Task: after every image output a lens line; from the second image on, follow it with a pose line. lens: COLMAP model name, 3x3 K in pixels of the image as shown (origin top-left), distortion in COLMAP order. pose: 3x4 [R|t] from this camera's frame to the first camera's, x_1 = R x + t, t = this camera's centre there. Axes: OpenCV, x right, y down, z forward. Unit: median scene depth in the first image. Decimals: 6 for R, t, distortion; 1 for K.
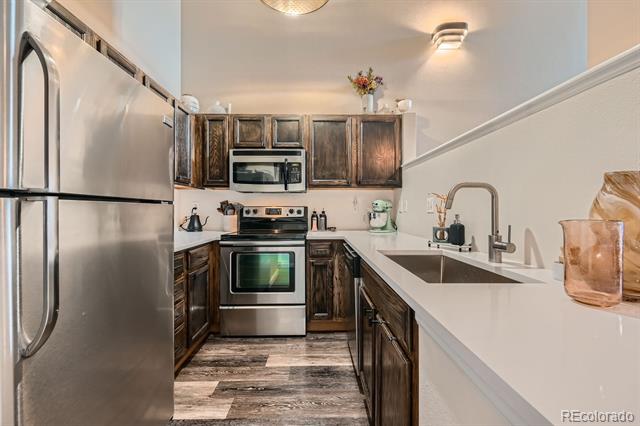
lens RADIAL K [[254.7, 0, 321.9], [0, 254.7, 210.9], [0, 0, 1]] dist [-0.001318, 0.000234]
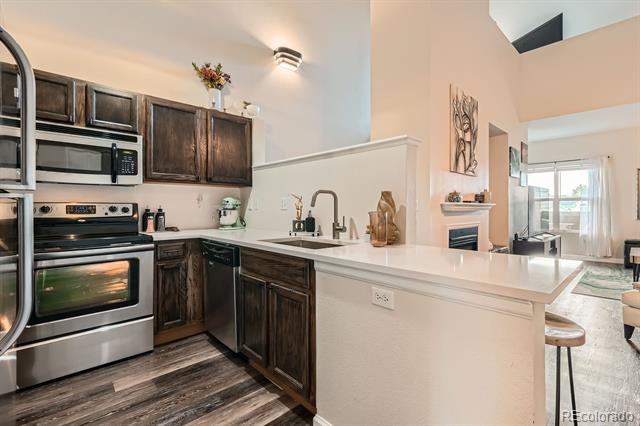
lens RADIAL K [[303.9, 0, 363.6], [0, 303.9, 202.1], [0, 0, 1]] dist [0.022940, 0.000712]
pose [[0.692876, 0.012779, 0.720943, -0.297194], [0.002636, 0.999791, -0.020255, 0.001380], [-0.721052, 0.015934, 0.692698, -0.237887]]
